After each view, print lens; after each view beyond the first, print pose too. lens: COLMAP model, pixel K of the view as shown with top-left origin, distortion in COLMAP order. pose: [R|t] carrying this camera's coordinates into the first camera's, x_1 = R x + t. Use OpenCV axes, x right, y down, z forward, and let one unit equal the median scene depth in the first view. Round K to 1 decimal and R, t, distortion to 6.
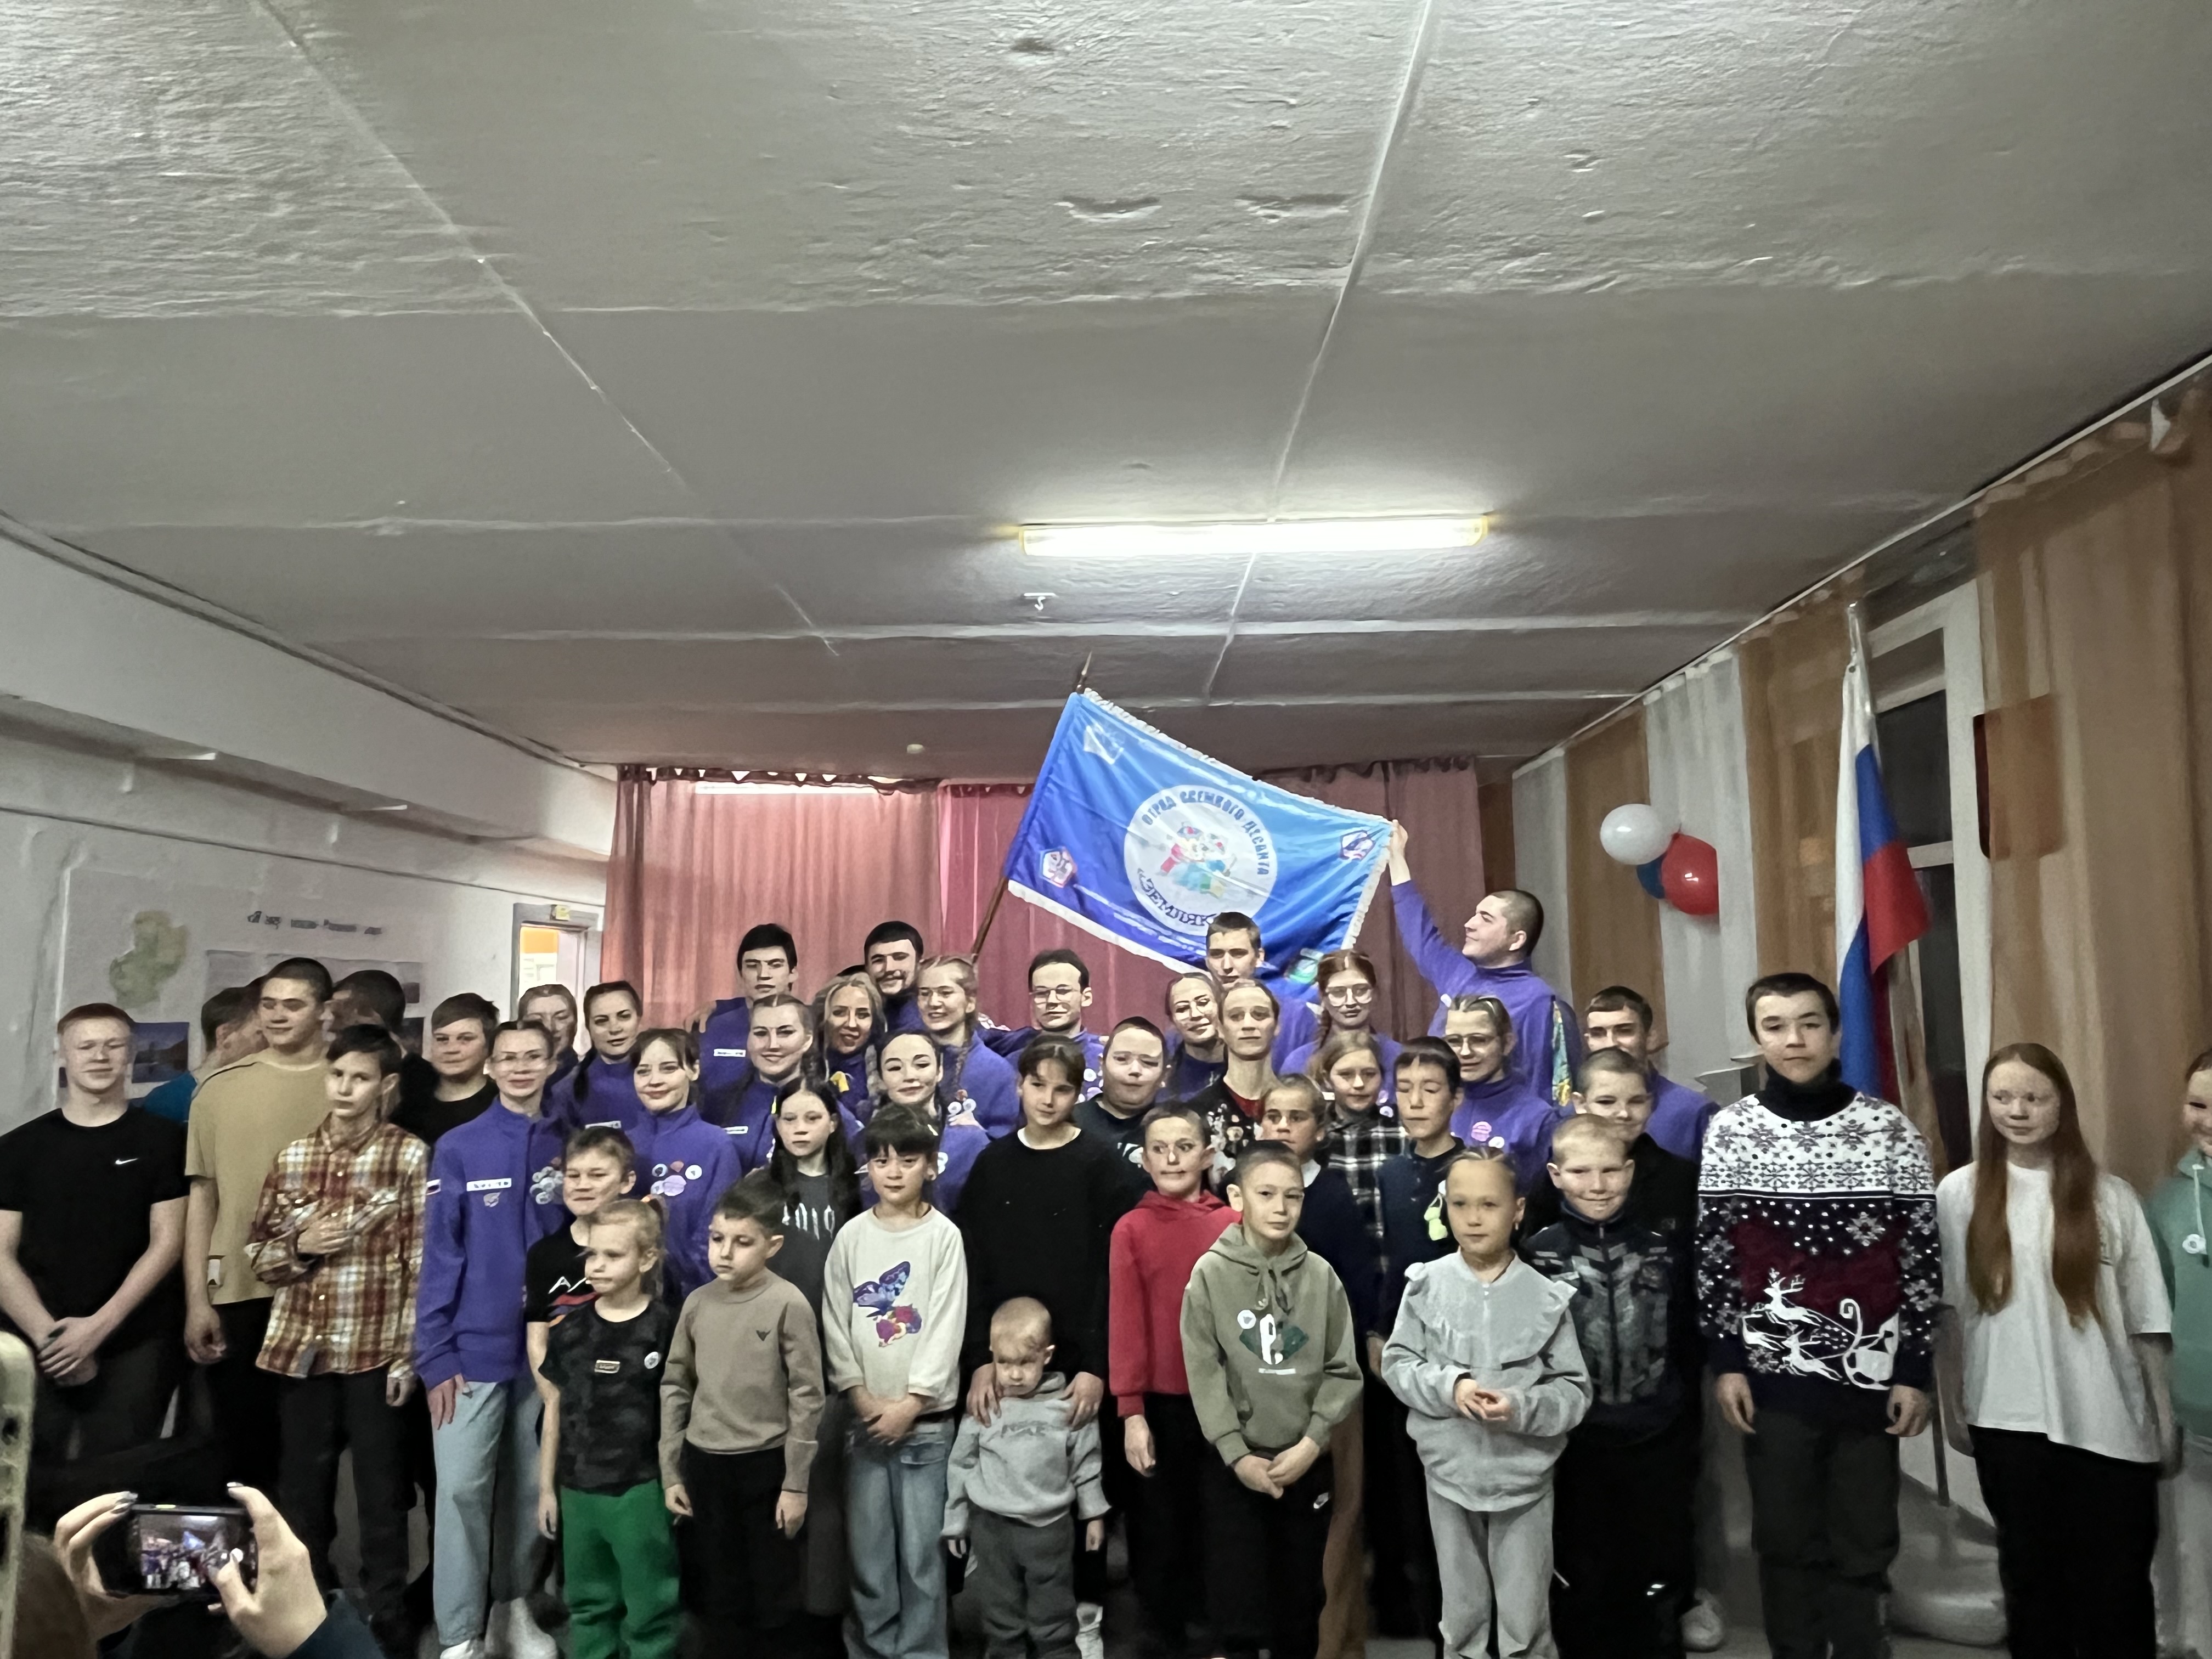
lens RADIAL K [[1414.0, 0, 1096.6], [0, 1414.0, 843.1], [0, 0, 1]] dist [-0.004588, -0.002359]
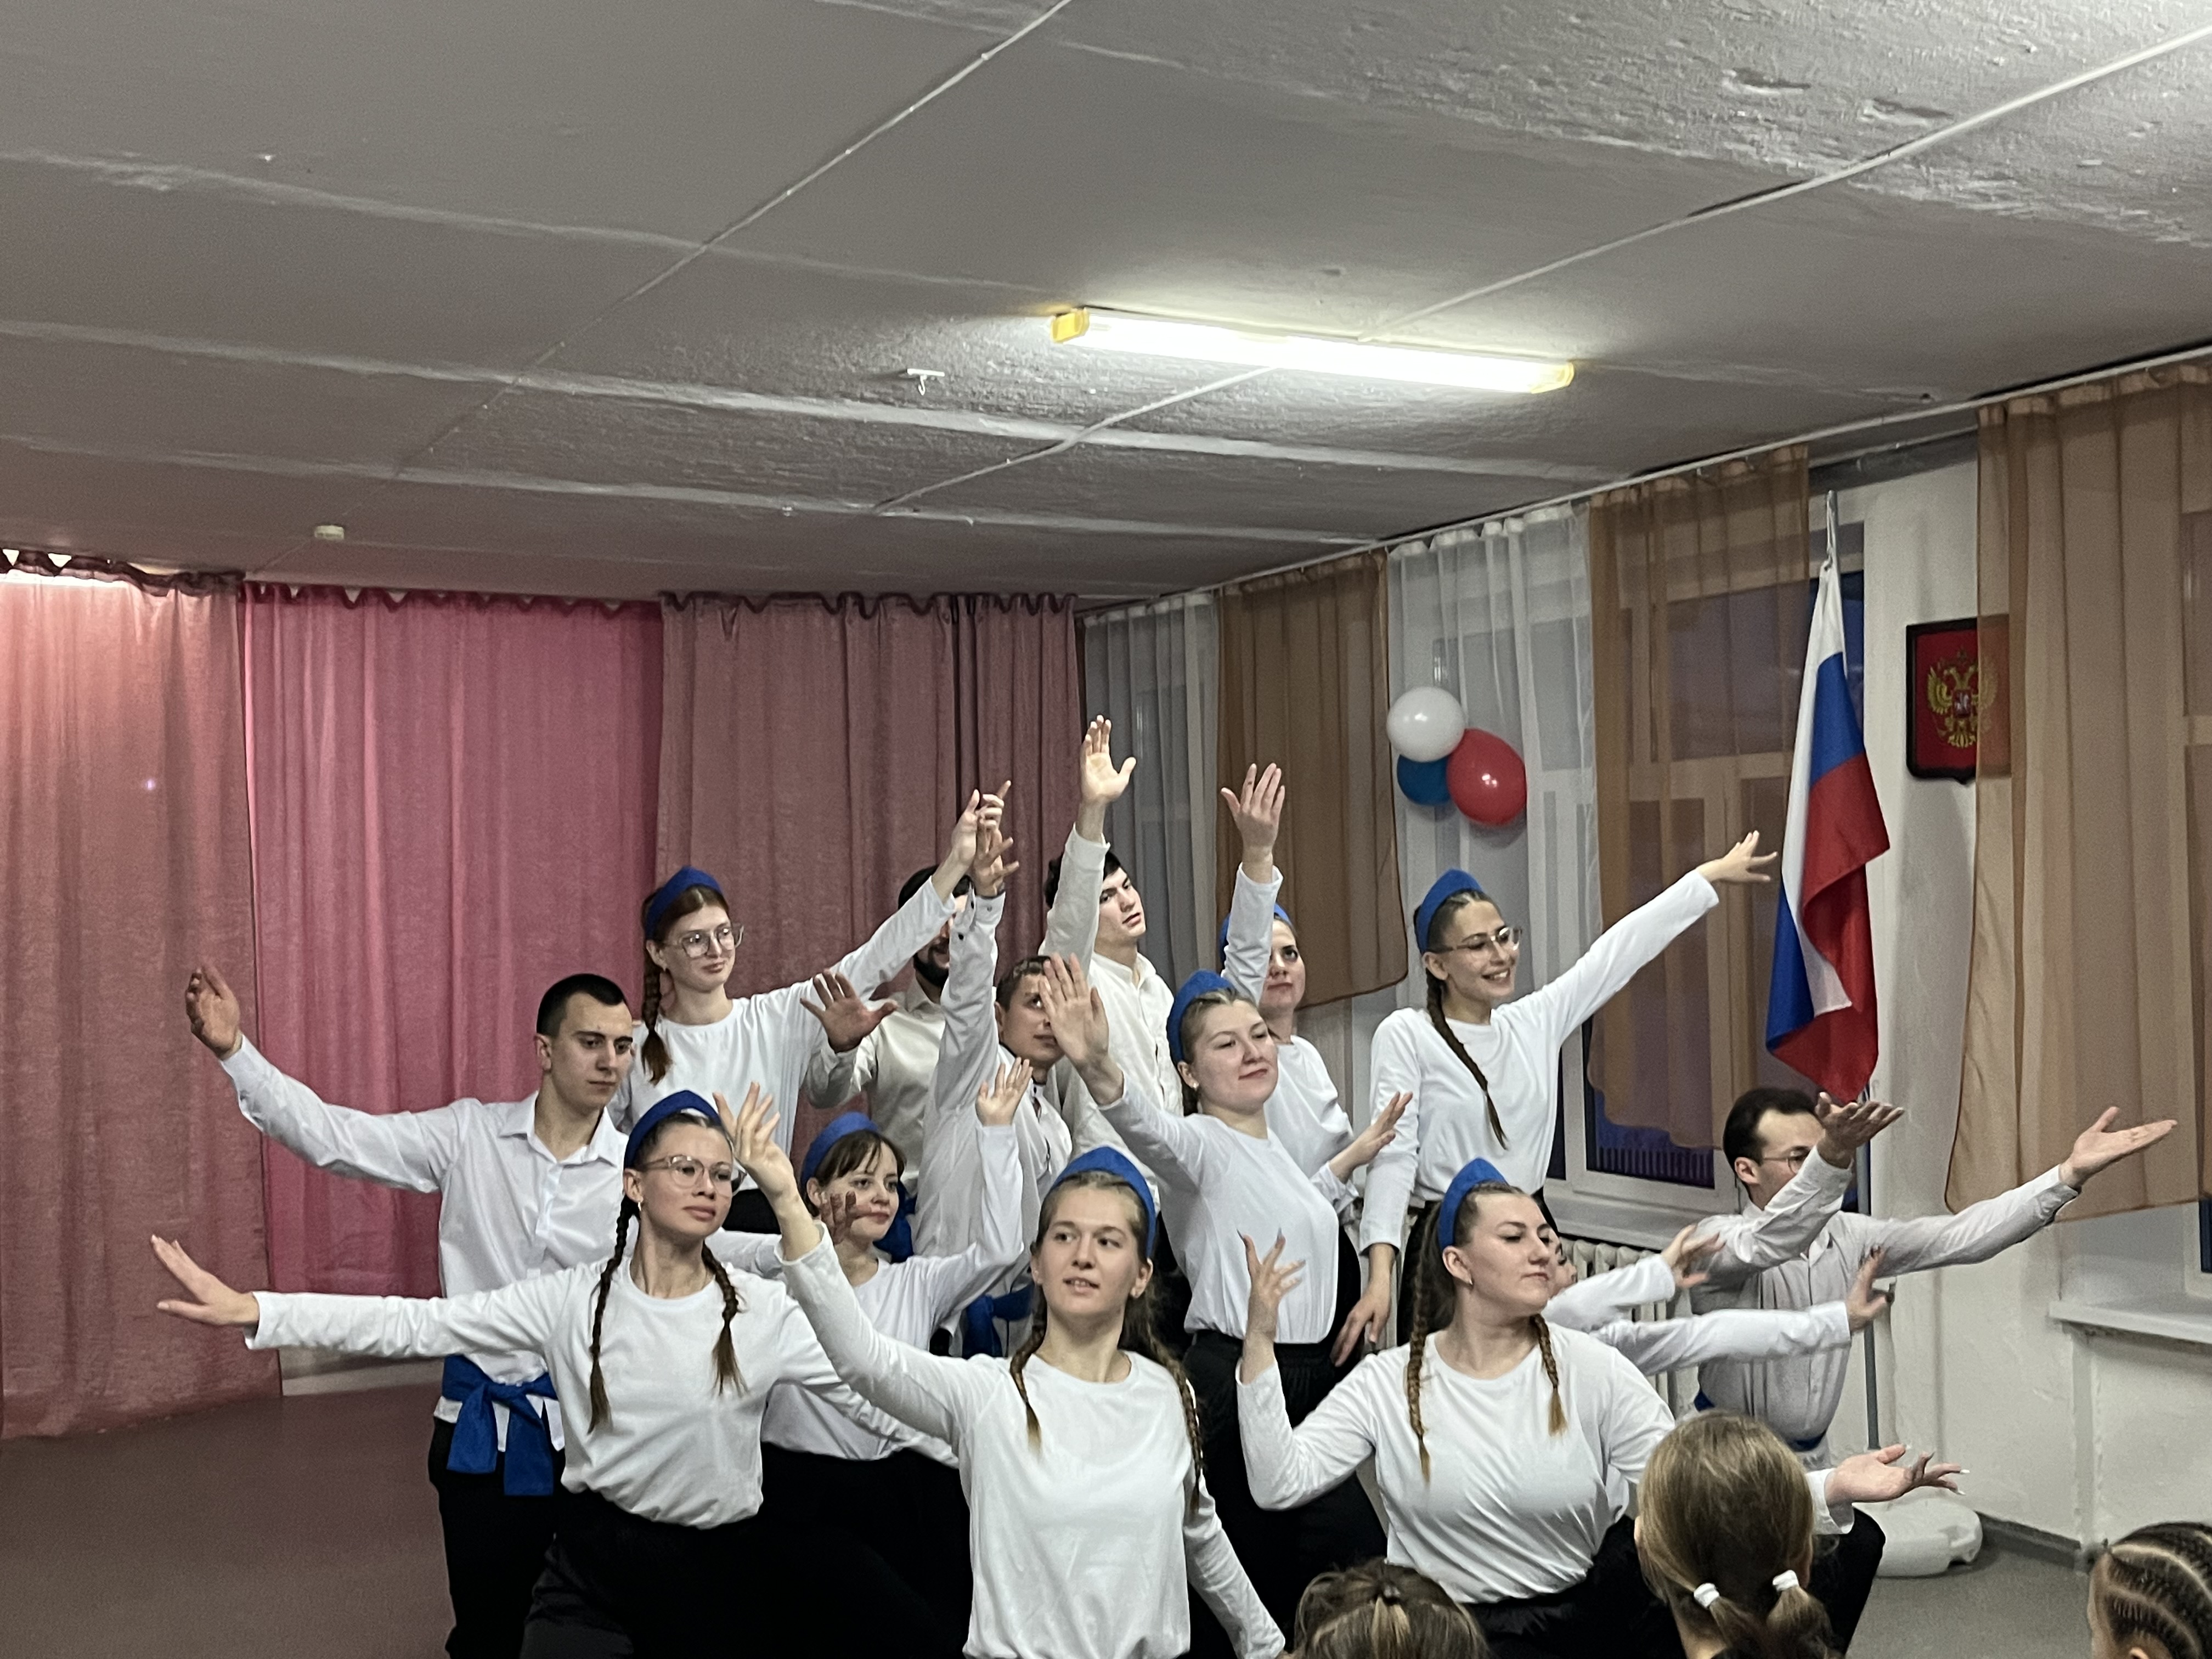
lens RADIAL K [[2271.7, 0, 1091.7], [0, 2271.7, 829.1], [0, 0, 1]] dist [0.017040, 0.000000]
pose [[0.873523, 0.010516, 0.486670, -0.592833], [-0.043827, 0.997405, 0.057114, -0.017941], [-0.484806, -0.071220, 0.871717, -0.061378]]
